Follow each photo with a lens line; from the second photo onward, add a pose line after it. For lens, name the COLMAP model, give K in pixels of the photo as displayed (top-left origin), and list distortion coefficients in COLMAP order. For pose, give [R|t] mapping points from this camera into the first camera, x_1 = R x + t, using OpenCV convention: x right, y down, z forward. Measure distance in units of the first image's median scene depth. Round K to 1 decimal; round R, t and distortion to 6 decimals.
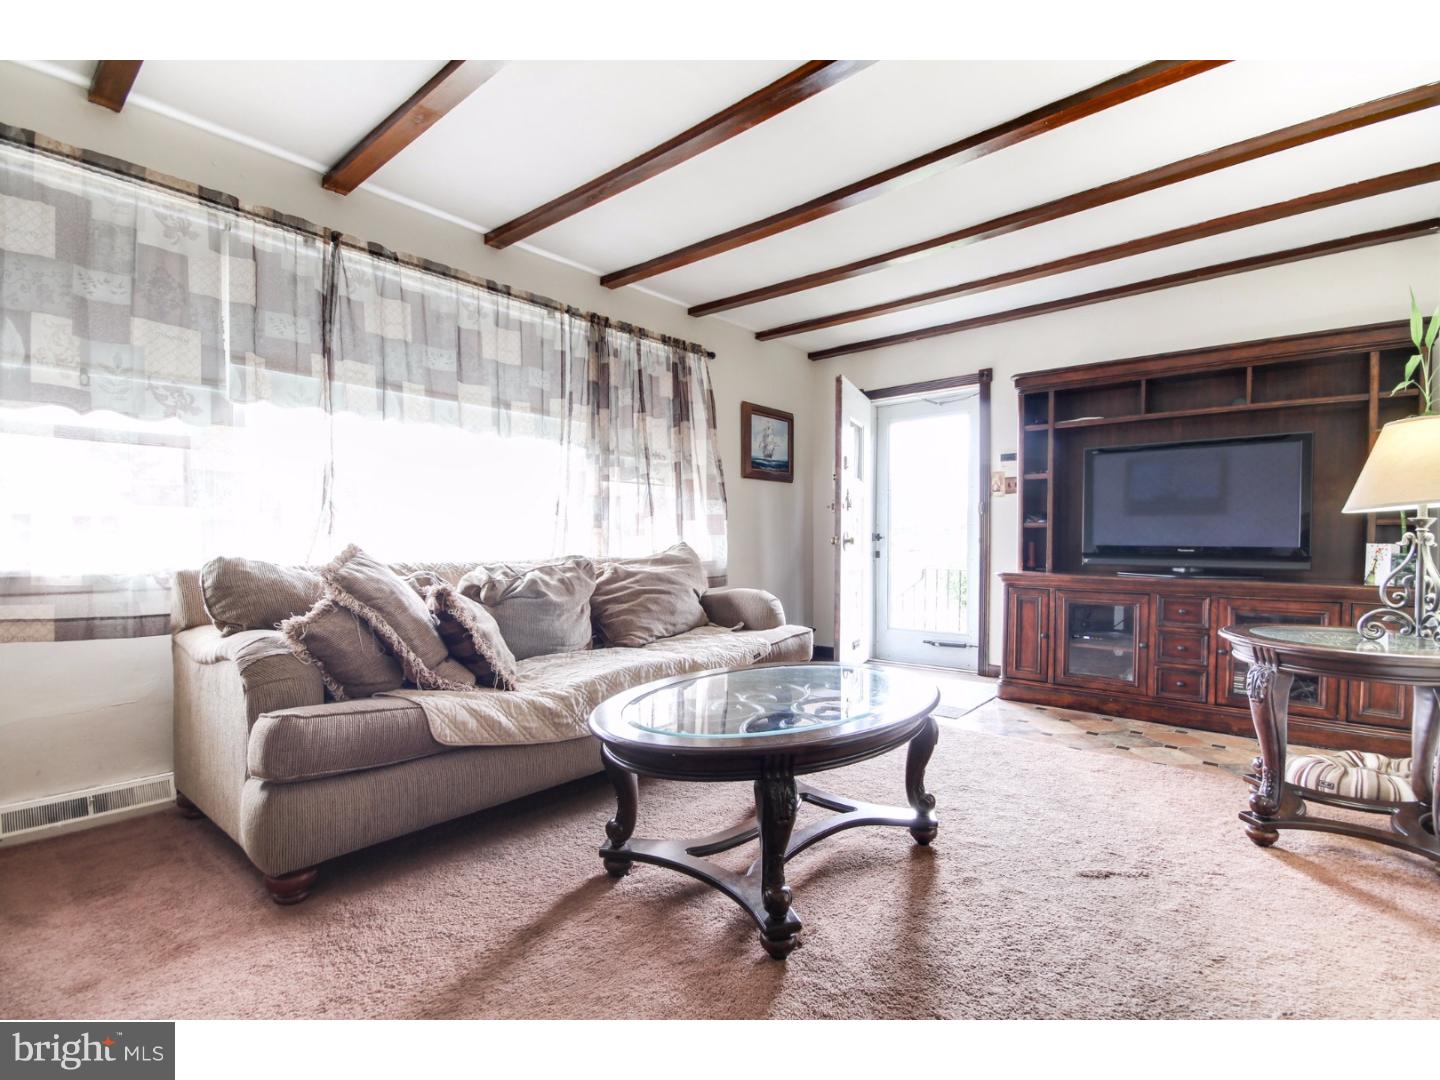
lens RADIAL K [[675.8, 0, 715.0], [0, 675.8, 547.6], [0, 0, 1]] dist [0.002569, -0.000180]
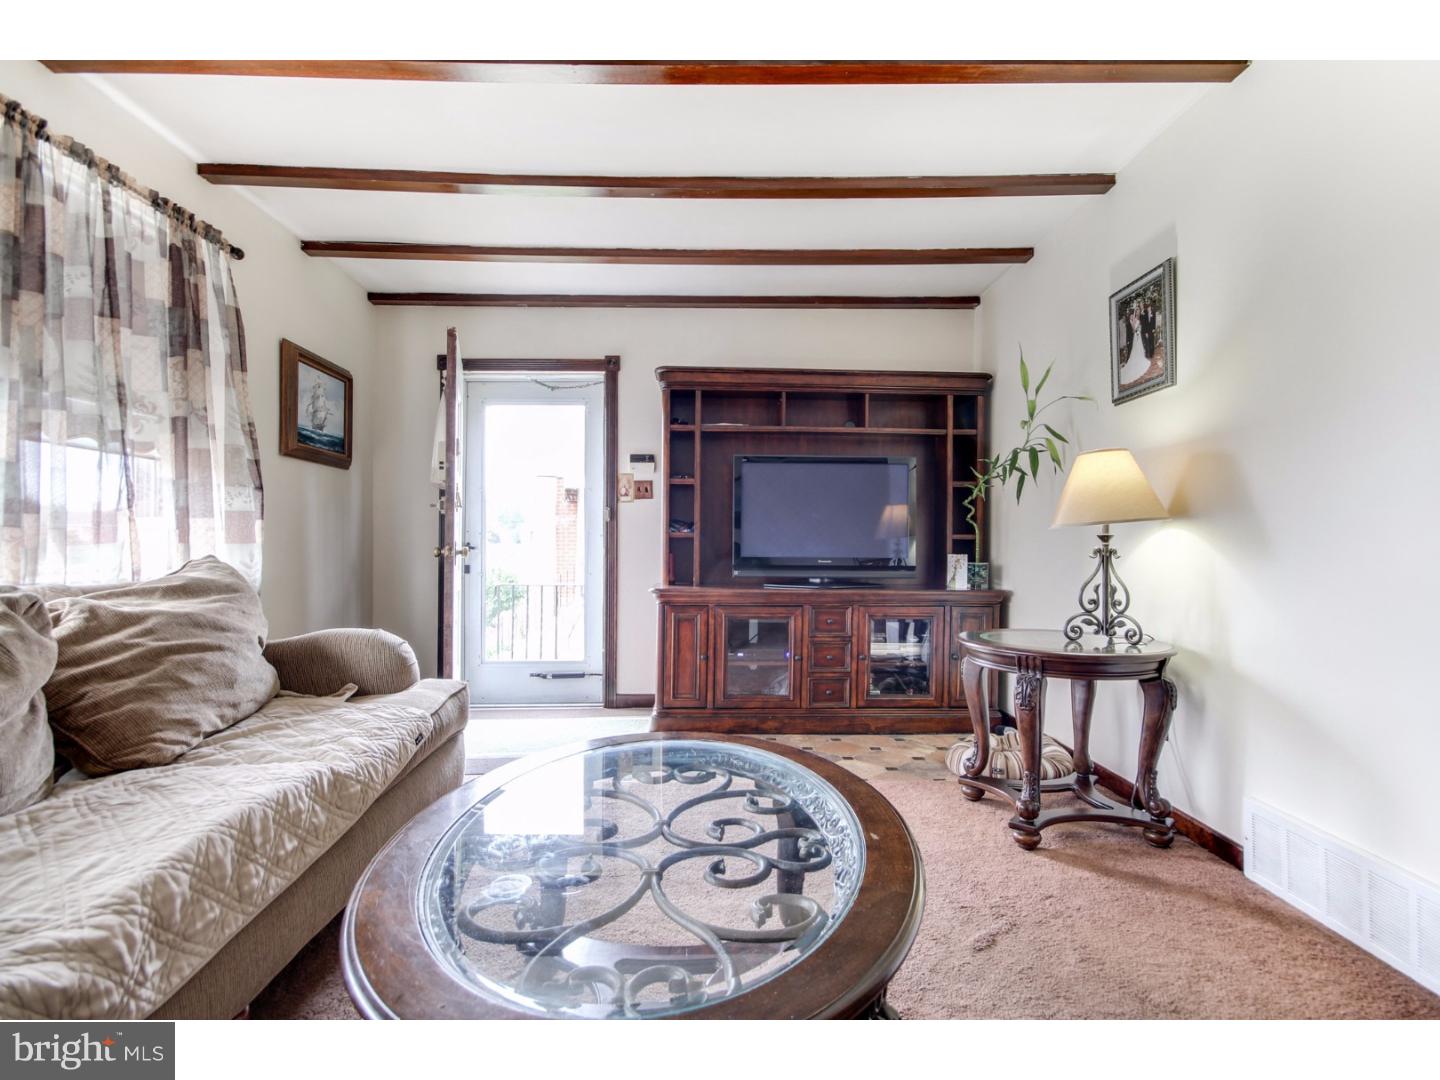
lens RADIAL K [[718.7, 0, 723.3], [0, 718.7, 546.1], [0, 0, 1]] dist [0.008773, -0.014527]
pose [[0.739221, 0.004731, 0.673446, -0.147752], [0.007086, 0.999865, -0.014803, -0.003945], [-0.673425, 0.015715, 0.739088, 0.272414]]
